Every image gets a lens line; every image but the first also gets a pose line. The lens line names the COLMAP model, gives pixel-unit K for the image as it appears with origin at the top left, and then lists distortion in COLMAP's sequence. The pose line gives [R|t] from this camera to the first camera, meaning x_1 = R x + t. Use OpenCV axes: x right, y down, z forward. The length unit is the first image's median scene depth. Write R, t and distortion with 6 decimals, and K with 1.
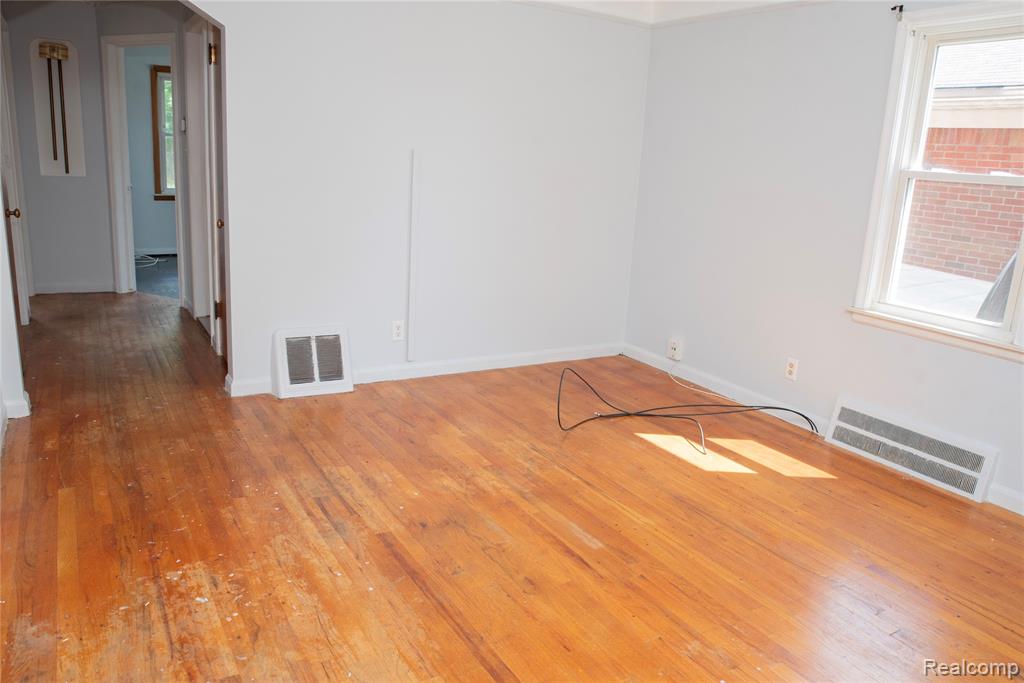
lens RADIAL K [[734.7, 0, 512.0], [0, 734.7, 341.5], [0, 0, 1]] dist [-0.125380, 0.083460]
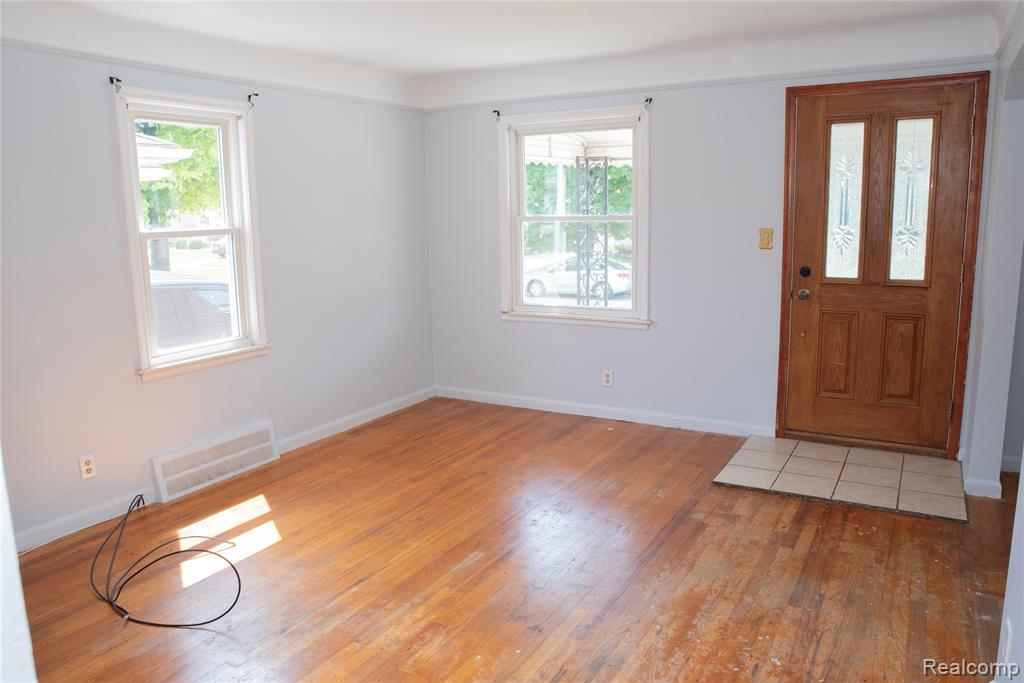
lens RADIAL K [[734.7, 0, 512.0], [0, 734.7, 341.5], [0, 0, 1]] dist [-0.125380, 0.083460]
pose [[-0.478059, -0.204078, 0.854290, -0.696300], [0.204739, 0.919947, 0.334334, -0.350103], [-0.854132, 0.334738, -0.398007, 1.046501]]
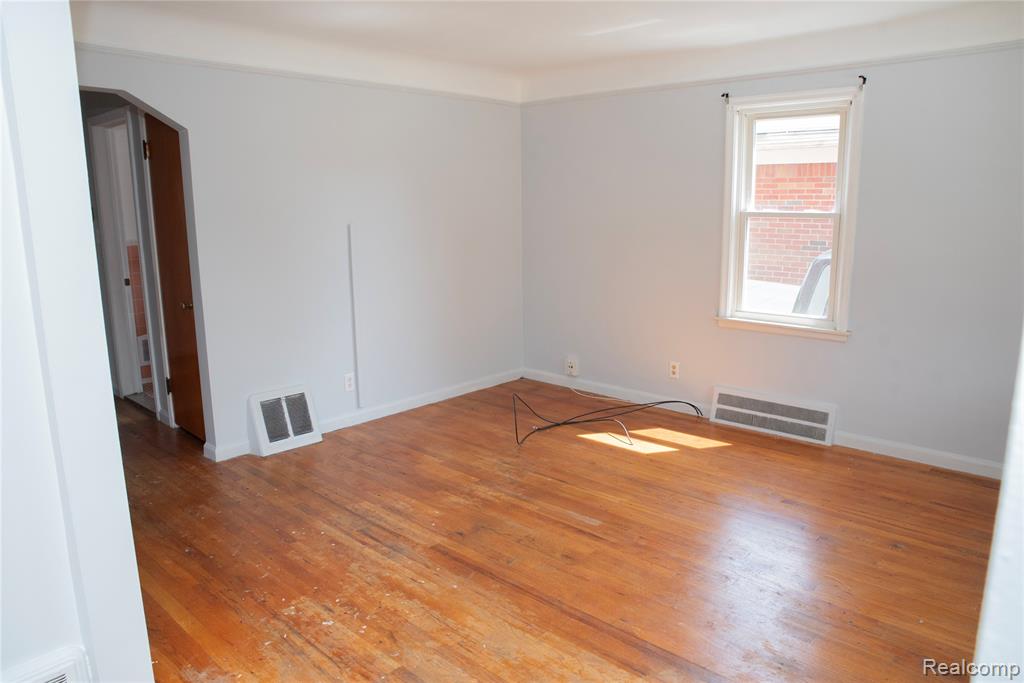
lens RADIAL K [[691.7, 0, 512.0], [0, 691.7, 341.5], [0, 0, 1]] dist [-0.121148, 0.065743]
pose [[0.957862, -0.120357, 0.260798, -0.244458], [0.131485, 0.990988, -0.025585, -0.022539], [-0.255368, 0.058798, 0.965054, -0.125638]]
